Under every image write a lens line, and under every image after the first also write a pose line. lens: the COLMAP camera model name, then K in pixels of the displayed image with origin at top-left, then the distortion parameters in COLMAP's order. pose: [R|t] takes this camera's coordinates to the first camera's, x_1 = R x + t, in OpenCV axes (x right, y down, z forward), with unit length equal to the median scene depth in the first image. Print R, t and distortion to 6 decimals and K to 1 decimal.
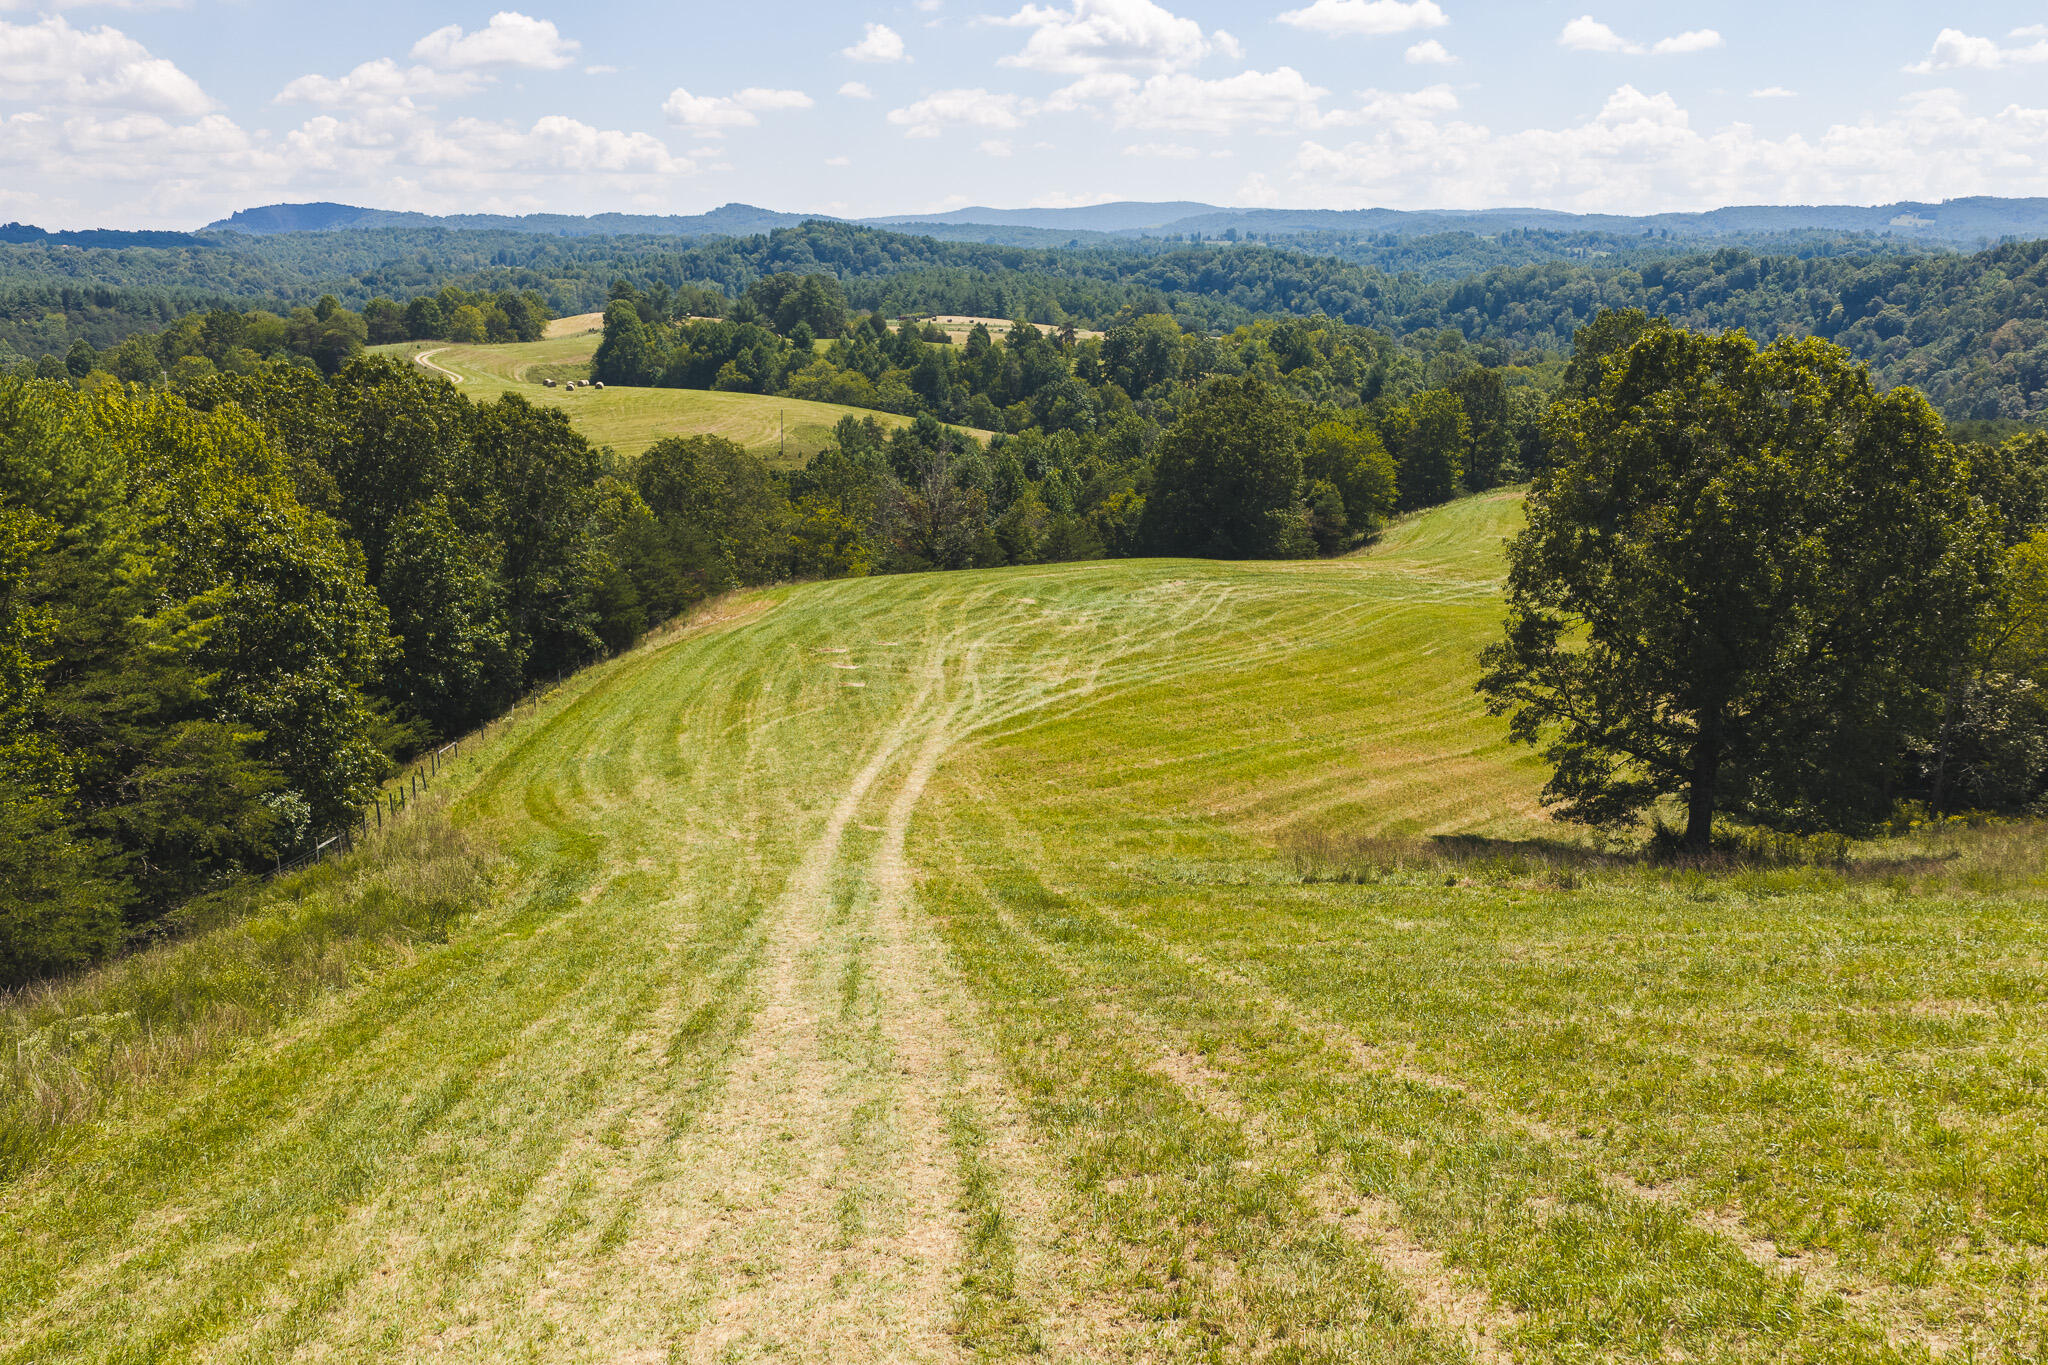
lens RADIAL K [[1704.2, 0, 1033.3], [0, 1704.2, 690.1], [0, 0, 1]] dist [0.022742, -0.030753]
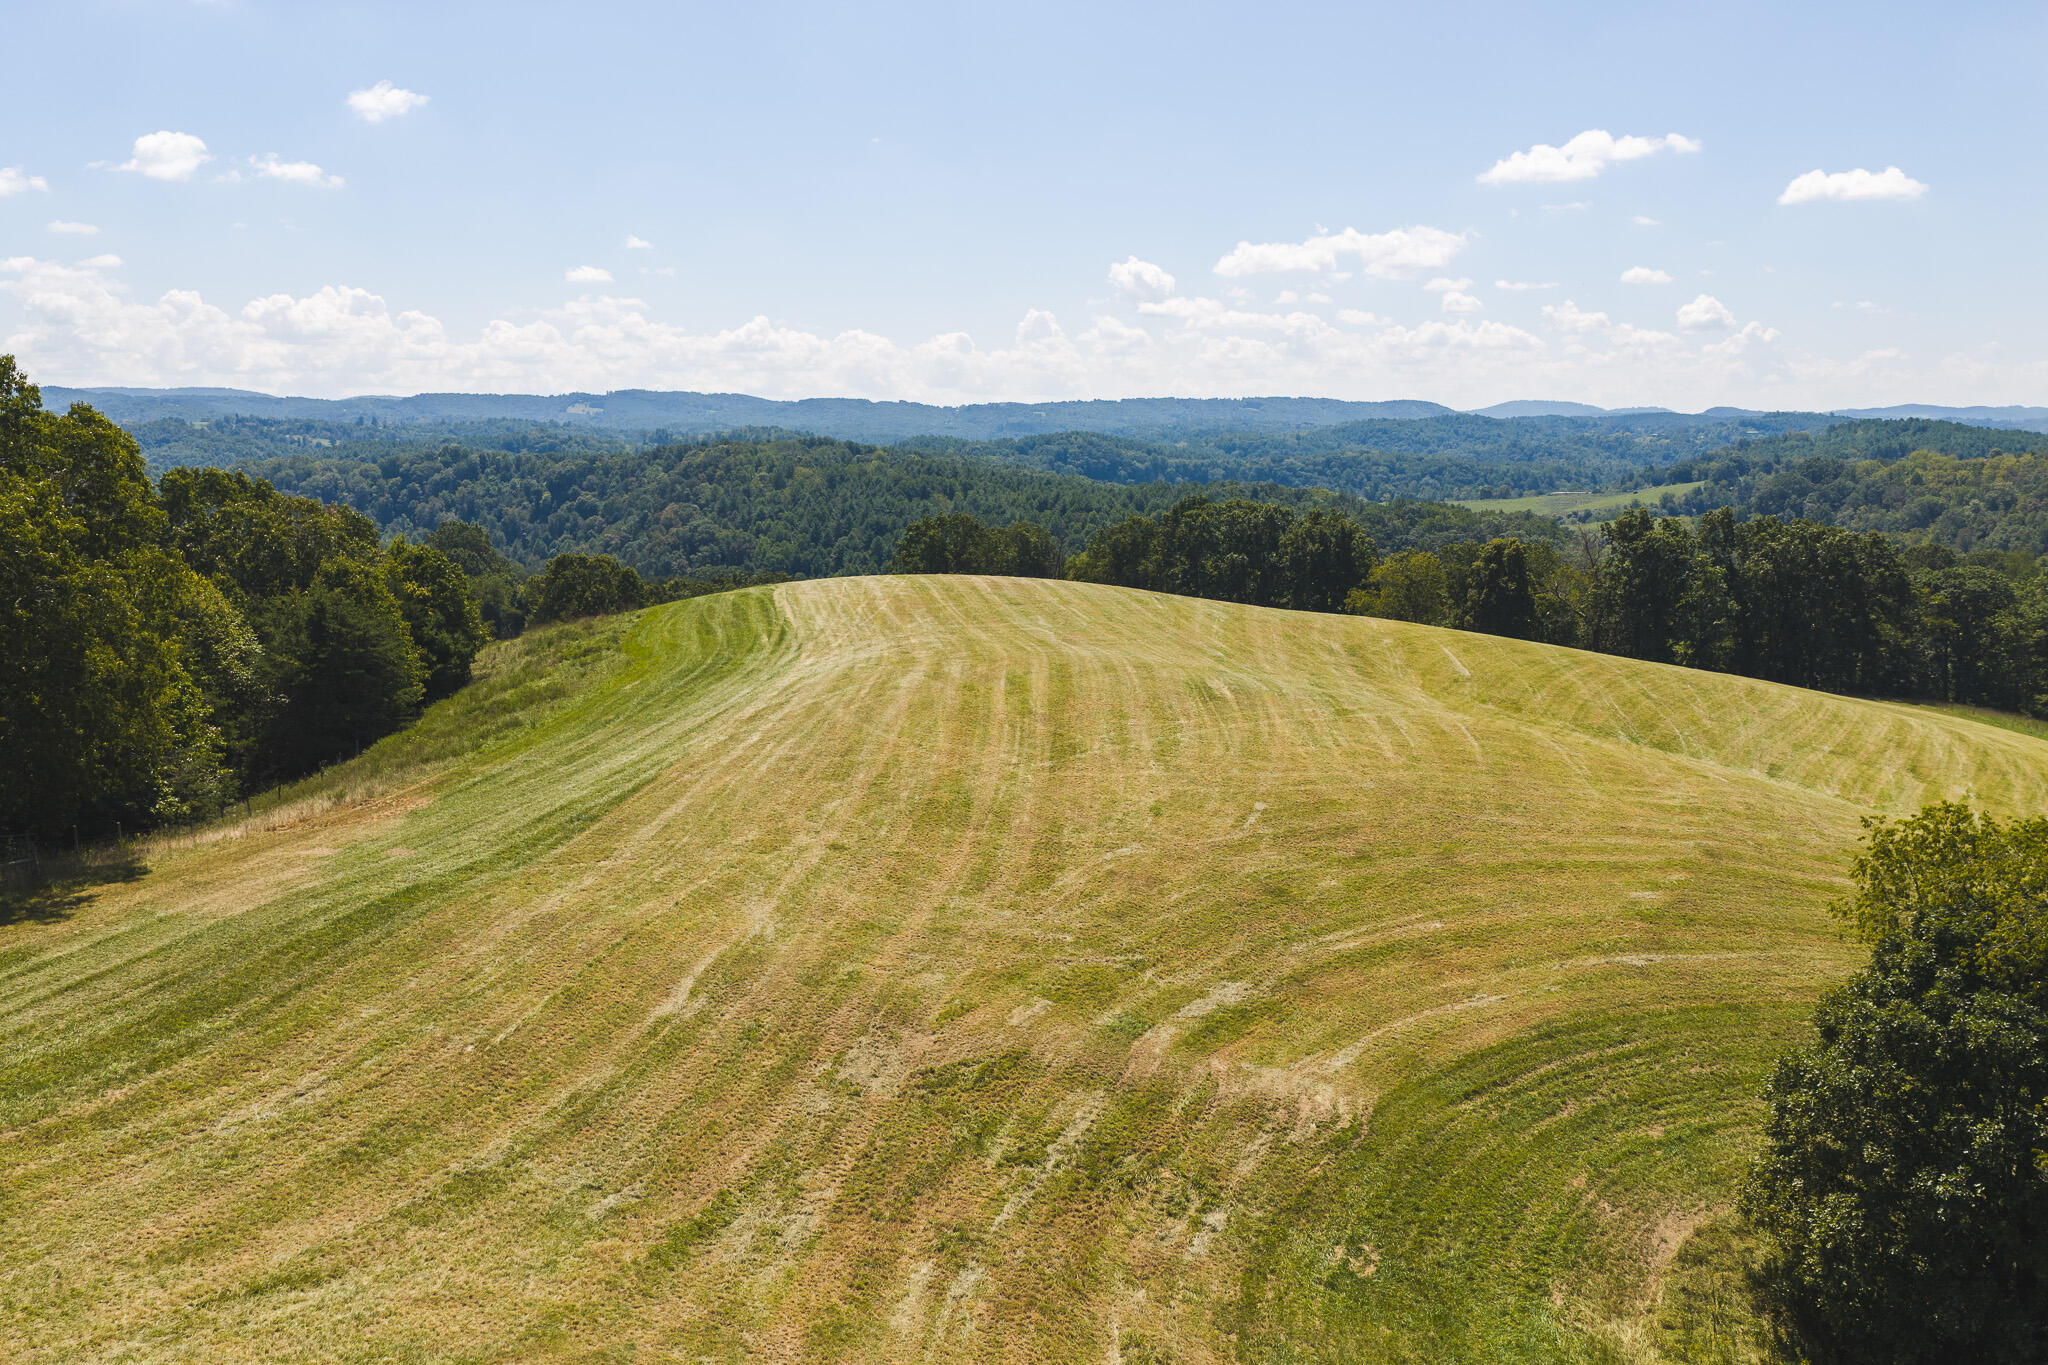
lens RADIAL K [[1704.2, 0, 1032.8], [0, 1704.2, 676.3], [0, 0, 1]] dist [0.022742, -0.030753]
pose [[0.755376, -0.089054, 0.649212, -0.074912], [0.158388, 0.986160, -0.049015, 0.022462], [-0.635862, 0.139852, 0.759026, -0.139055]]
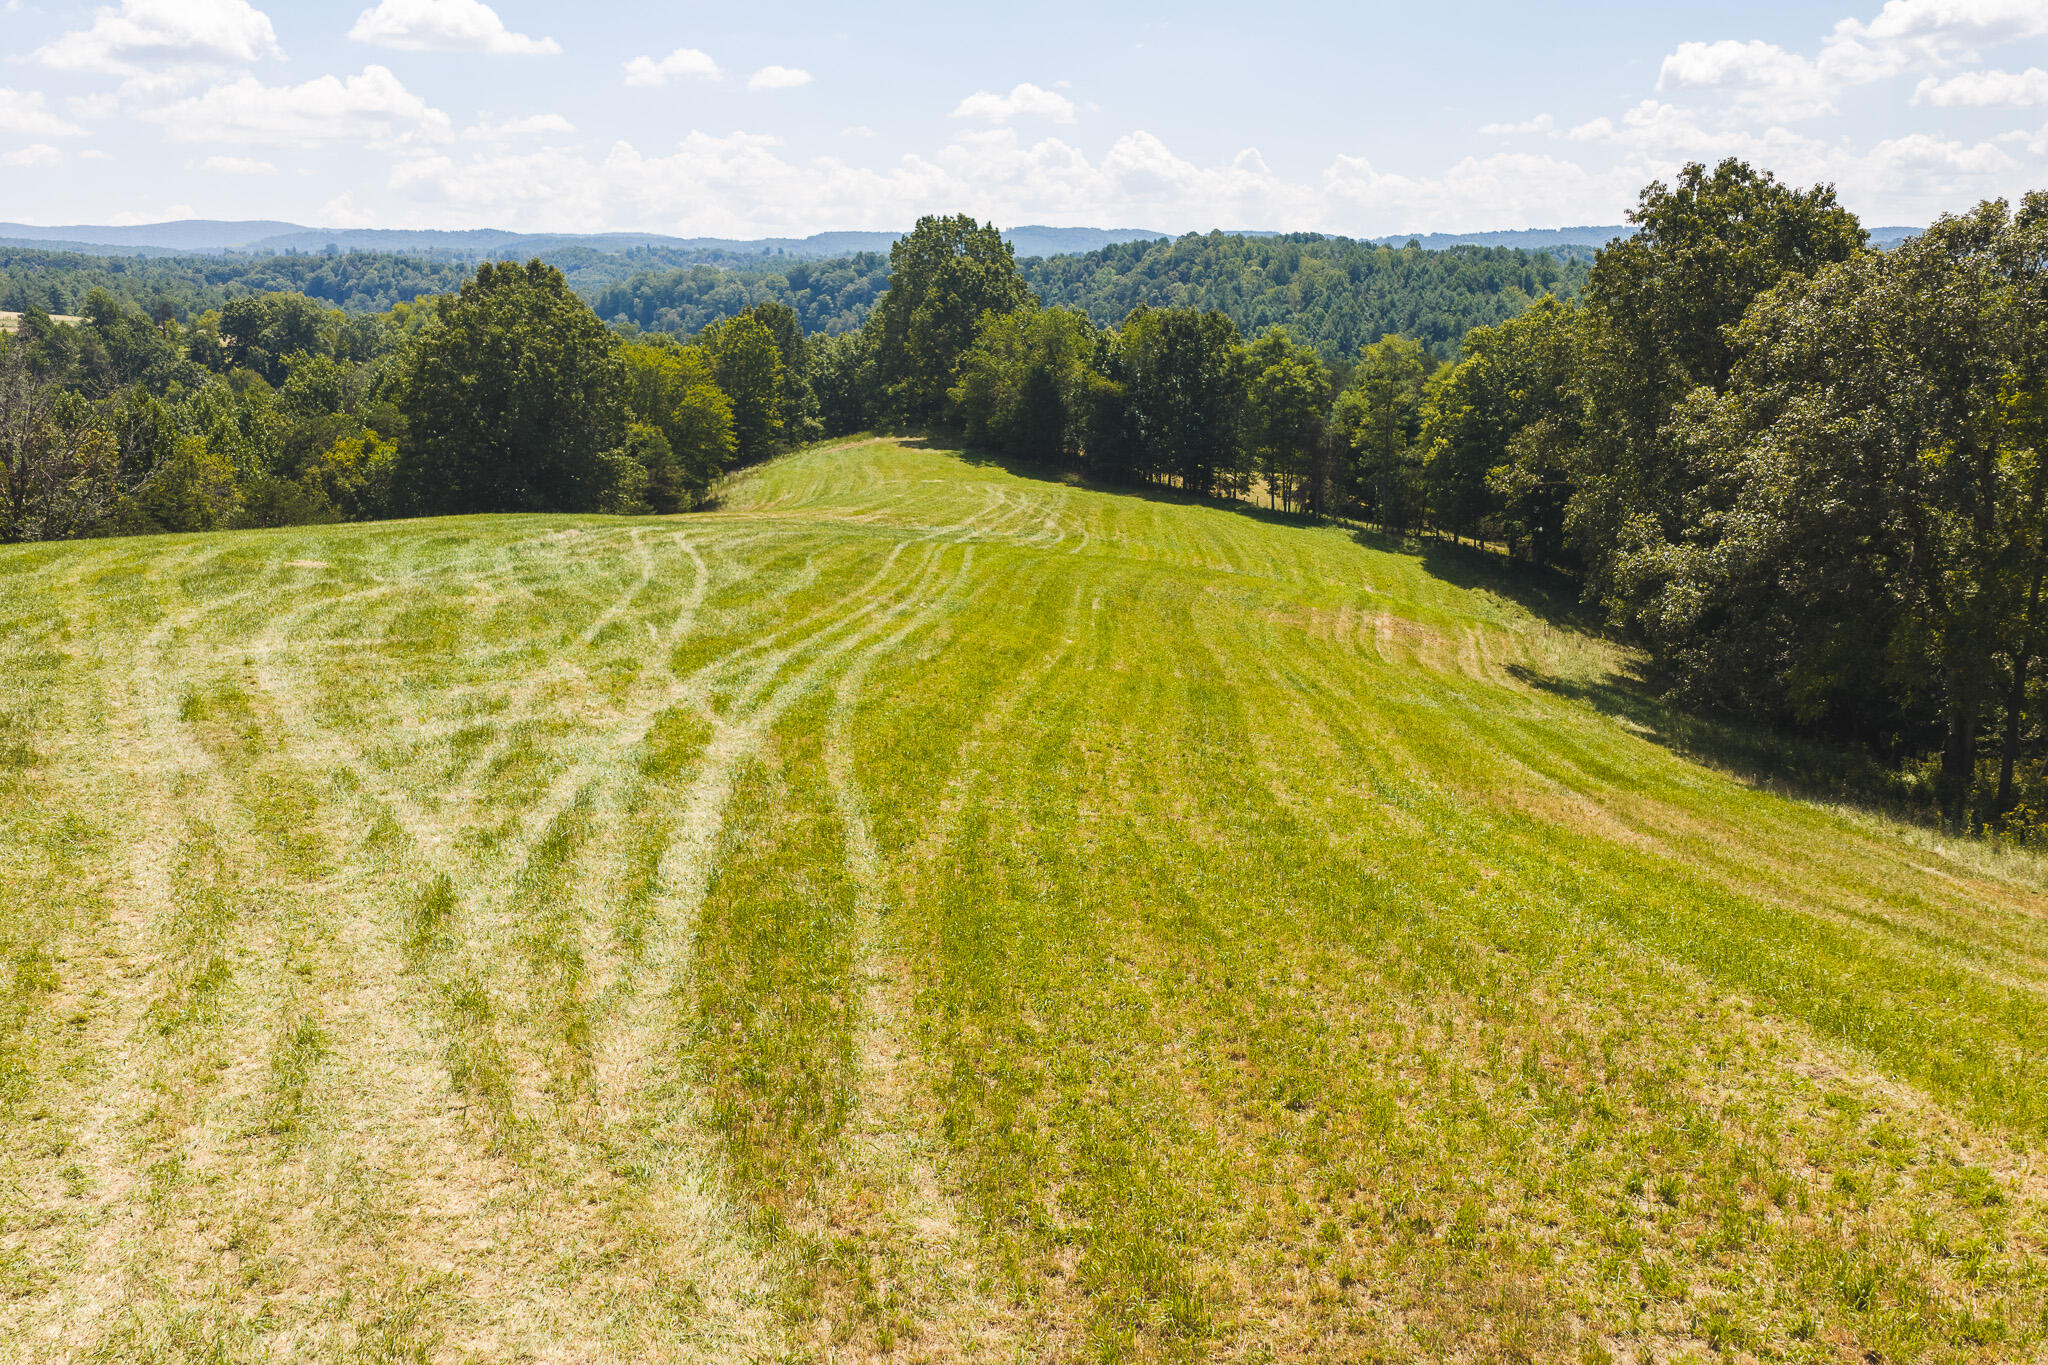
lens RADIAL K [[1704.2, 0, 1029.4], [0, 1704.2, 694.7], [0, 0, 1]] dist [0.022742, -0.030753]
pose [[0.881672, -0.113574, 0.457991, -0.004891], [0.119282, 0.992722, 0.016549, -0.000665], [-0.456538, 0.040039, 0.888803, 0.059771]]
